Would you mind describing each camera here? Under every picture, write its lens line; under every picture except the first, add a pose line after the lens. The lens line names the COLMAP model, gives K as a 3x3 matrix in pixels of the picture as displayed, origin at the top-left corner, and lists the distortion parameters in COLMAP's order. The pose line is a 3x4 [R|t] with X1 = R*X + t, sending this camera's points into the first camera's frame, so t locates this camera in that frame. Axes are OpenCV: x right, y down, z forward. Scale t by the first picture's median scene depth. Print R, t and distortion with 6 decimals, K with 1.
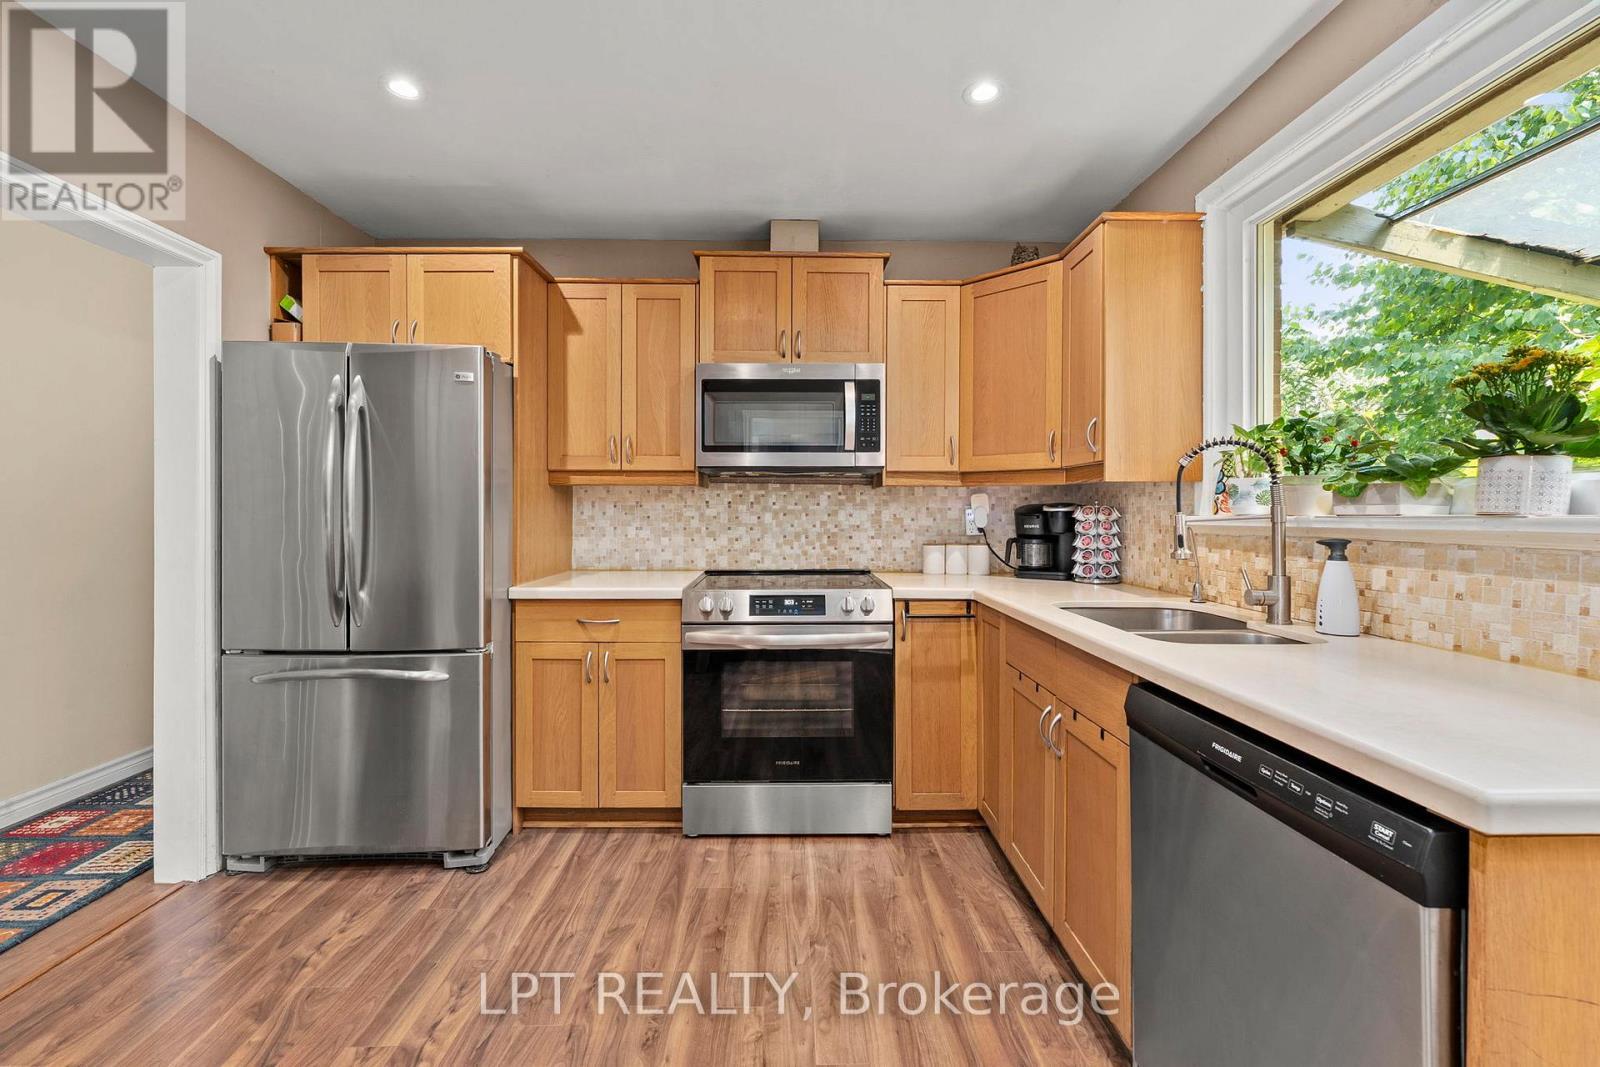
lens RADIAL K [[644.6, 0, 793.8], [0, 644.6, 514.8], [0, 0, 1]] dist [0.002725, -0.000058]
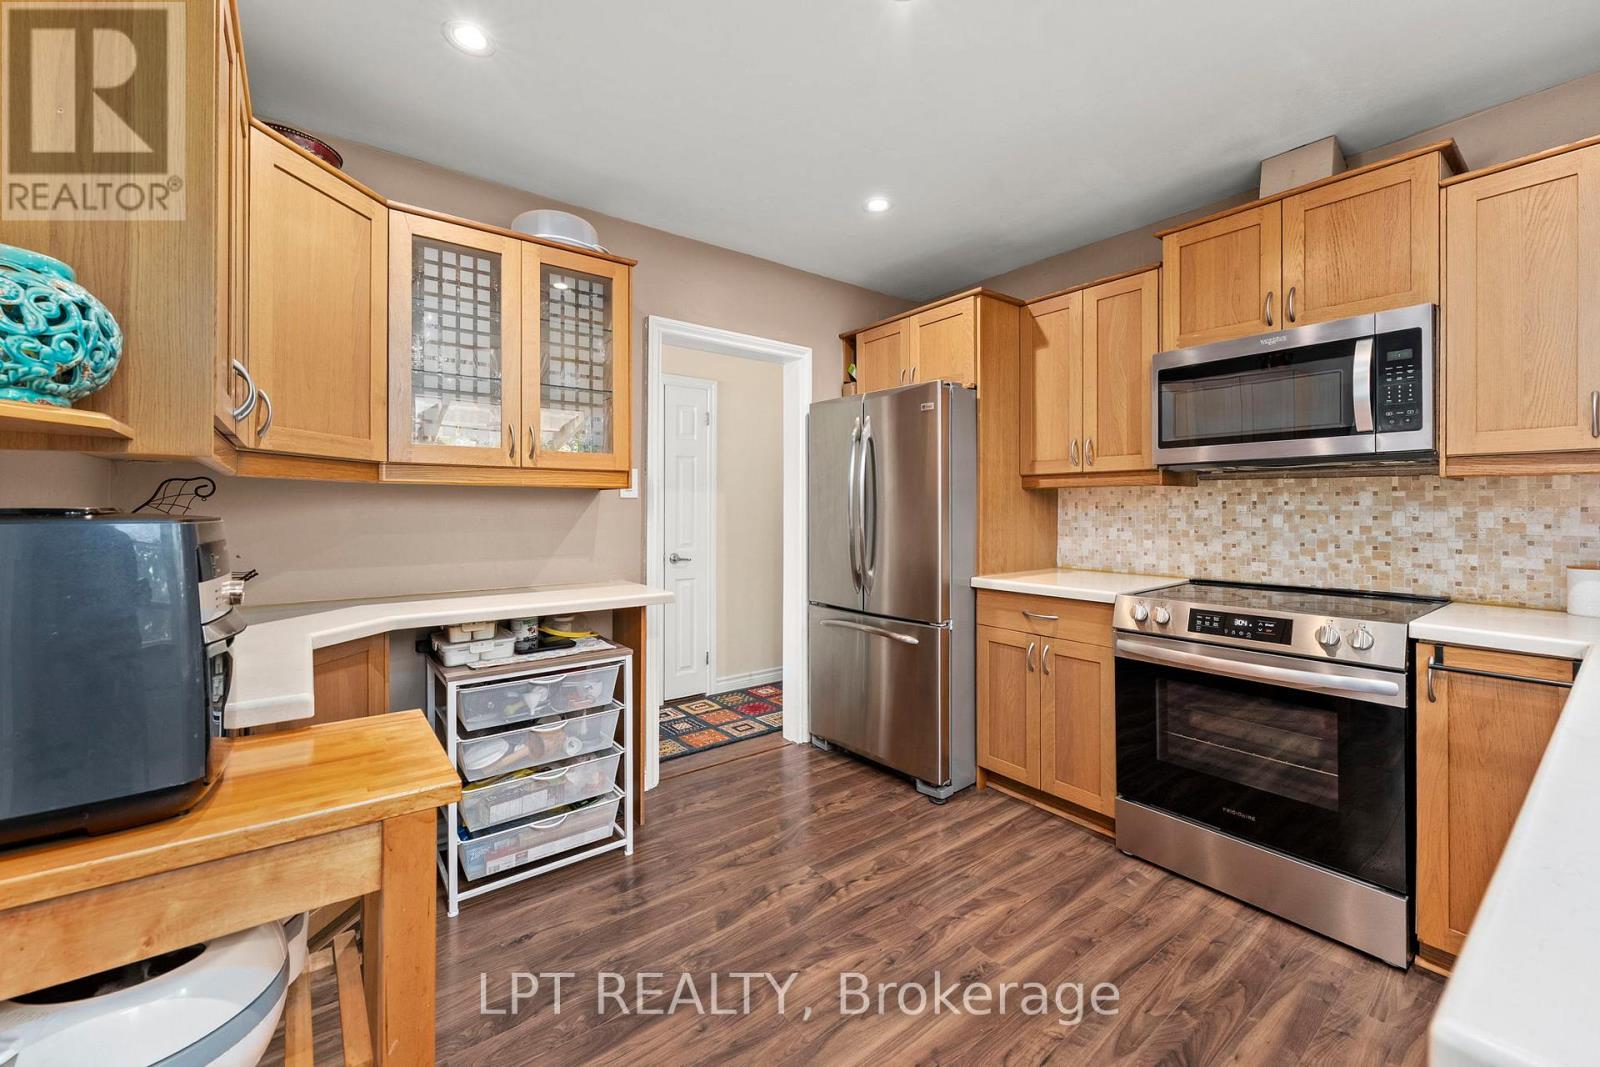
lens RADIAL K [[644.6, 0, 814.9], [0, 644.6, 509.6], [0, 0, 1]] dist [0.002725, -0.000058]
pose [[0.610996, -0.000206, -0.791634, 0.315450], [-0.002648, 0.999994, -0.002303, -0.007707], [0.791629, 0.003503, 0.610992, 0.048529]]
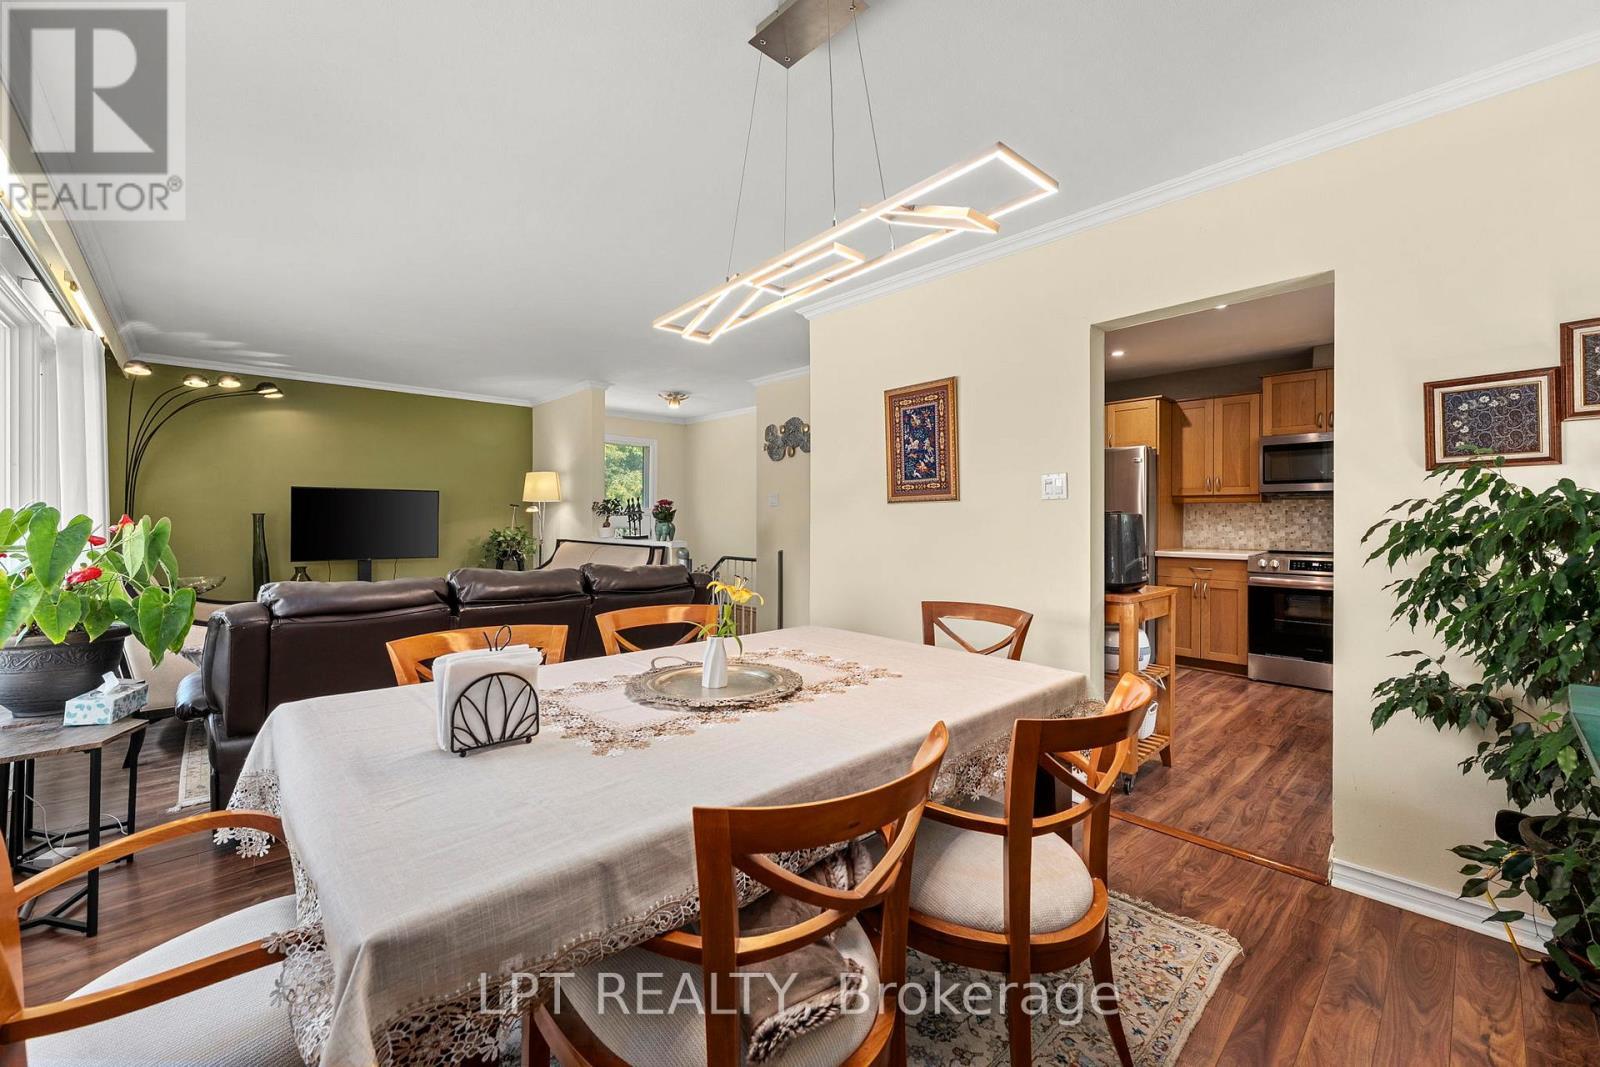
lens RADIAL K [[644.6, 0, 811.4], [0, 644.6, 513.8], [0, 0, 1]] dist [0.002725, -0.000058]
pose [[0.684937, 0.000480, -0.728603, 0.354114], [-0.006192, 0.999968, -0.005162, 0.005279], [0.728576, 0.008047, 0.684917, -1.345391]]
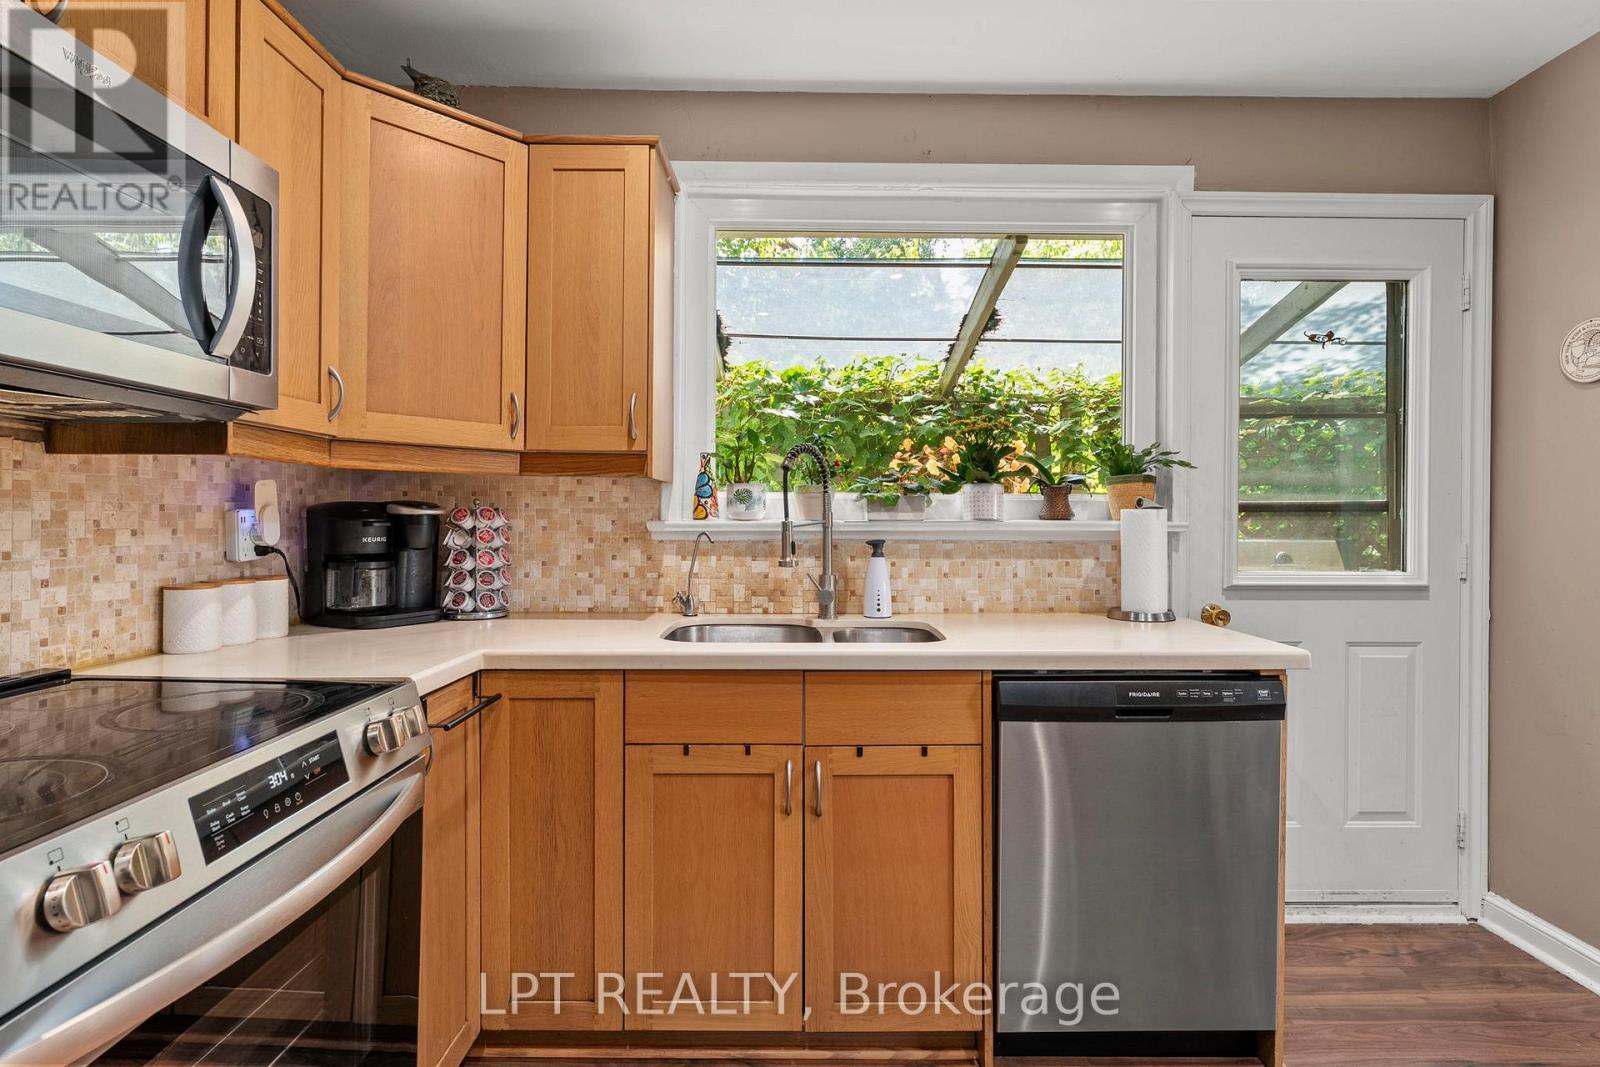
lens RADIAL K [[794.9, 0, 799.0], [0, 794.9, 522.2], [0, 0, 1]] dist [-0.003027, -0.000618]
pose [[0.012957, -0.007262, 0.999890, -0.422235], [0.000333, 0.999974, 0.007259, -0.004375], [-0.999916, 0.000239, 0.012960, 0.708145]]
